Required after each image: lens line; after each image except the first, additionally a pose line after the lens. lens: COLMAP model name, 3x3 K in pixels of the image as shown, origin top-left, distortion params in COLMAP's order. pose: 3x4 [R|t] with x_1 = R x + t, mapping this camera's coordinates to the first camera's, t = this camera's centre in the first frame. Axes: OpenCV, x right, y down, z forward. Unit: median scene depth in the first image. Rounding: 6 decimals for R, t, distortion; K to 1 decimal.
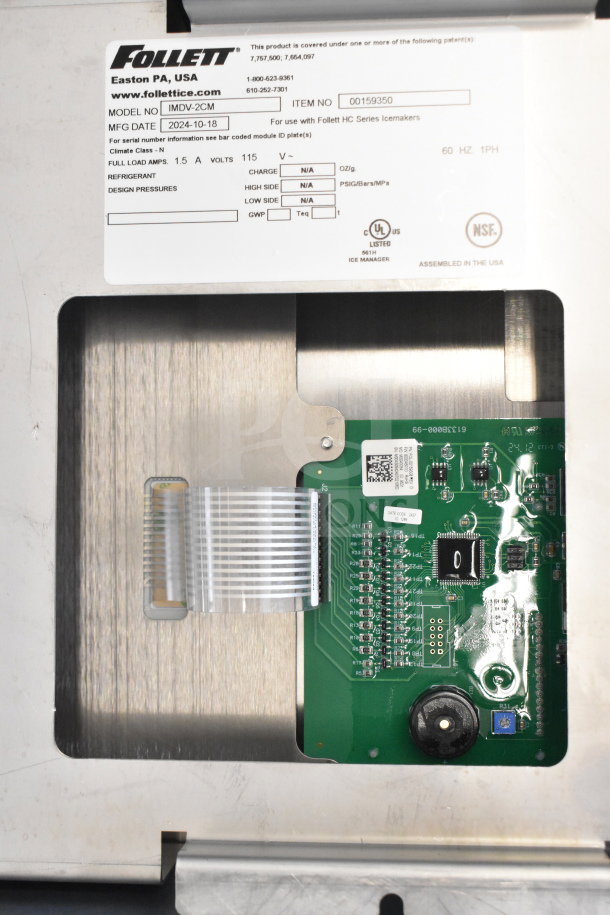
lens RADIAL K [[1390.4, 0, 307.8], [0, 1390.4, 456.5], [0, 0, 1]] dist [-0.003322, 0.000000]
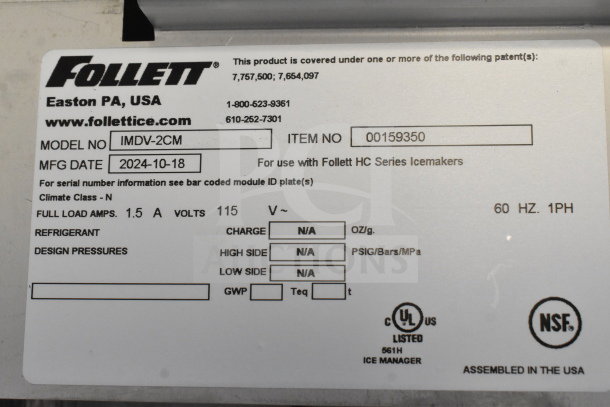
lens RADIAL K [[939.9, 0, 303.7], [0, 939.9, 204.0], [0, 0, 1]] dist [-0.014681, 0.000000]
pose [[0.999888, 0.014742, -0.002493, -0.000924], [-0.014910, 0.995567, -0.092861, -0.173774], [0.001113, 0.092888, 0.995676, 0.509904]]
